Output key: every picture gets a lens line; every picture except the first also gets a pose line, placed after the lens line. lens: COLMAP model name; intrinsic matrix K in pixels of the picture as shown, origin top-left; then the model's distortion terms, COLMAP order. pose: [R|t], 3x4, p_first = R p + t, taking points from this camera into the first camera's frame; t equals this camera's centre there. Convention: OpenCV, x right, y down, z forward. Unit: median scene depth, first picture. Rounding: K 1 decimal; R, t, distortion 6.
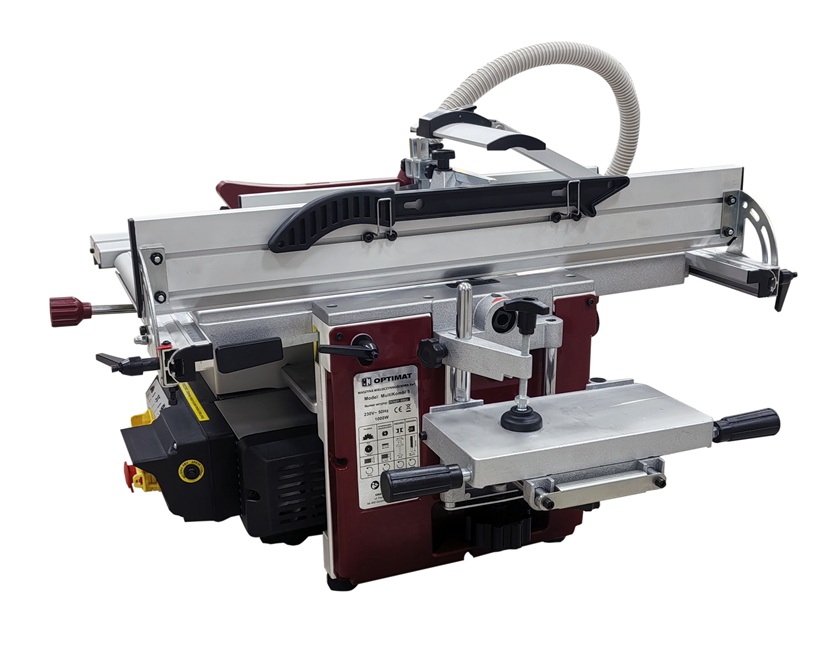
lens RADIAL K [[1001.0, 0, 415.5], [0, 1001.0, 327.0], [0, 0, 1]] dist [0.035519, -0.001245]
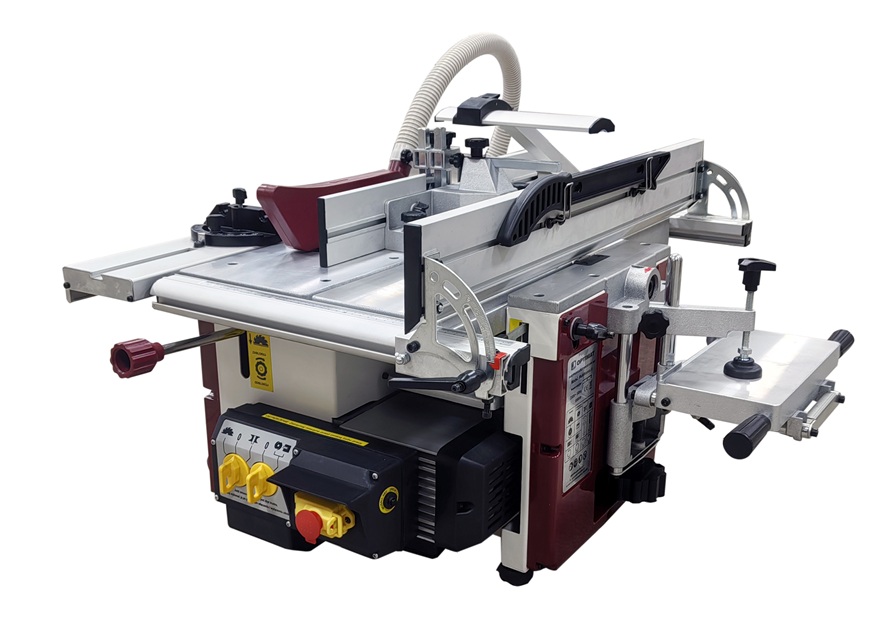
lens RADIAL K [[1002.8, 0, 423.9], [0, 1002.8, 336.8], [0, 0, 1]] dist [0.008732, 0.005955]
pose [[0.831615, -0.152806, 0.533917, -0.683502], [0.146884, 0.987685, 0.053891, -0.048655], [-0.535576, 0.033608, 0.843818, 0.215587]]
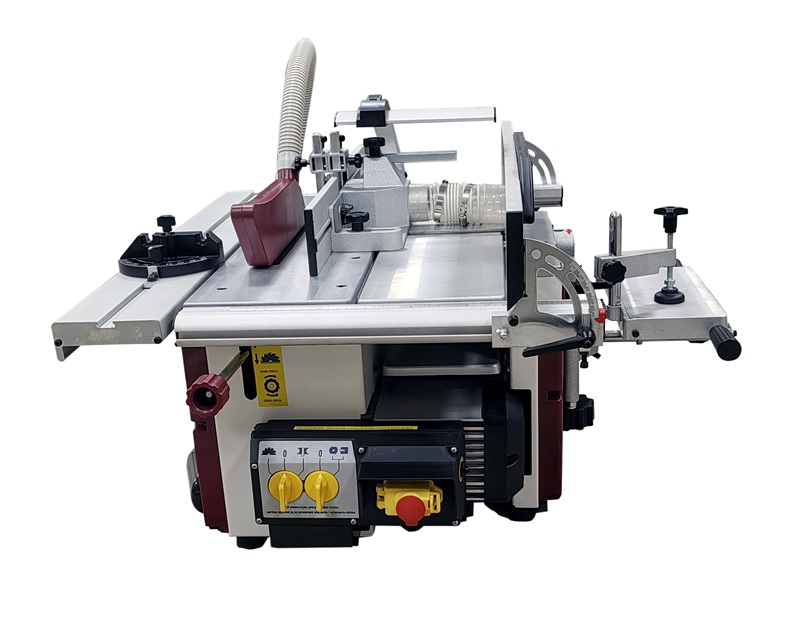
lens RADIAL K [[996.0, 0, 404.7], [0, 996.0, 361.8], [0, 0, 1]] dist [0.018426, -0.008688]
pose [[0.456442, -0.309808, 0.834074, -1.082585], [0.295325, 0.937030, 0.186435, -0.164536], [-0.839312, 0.161226, 0.519193, 0.529637]]
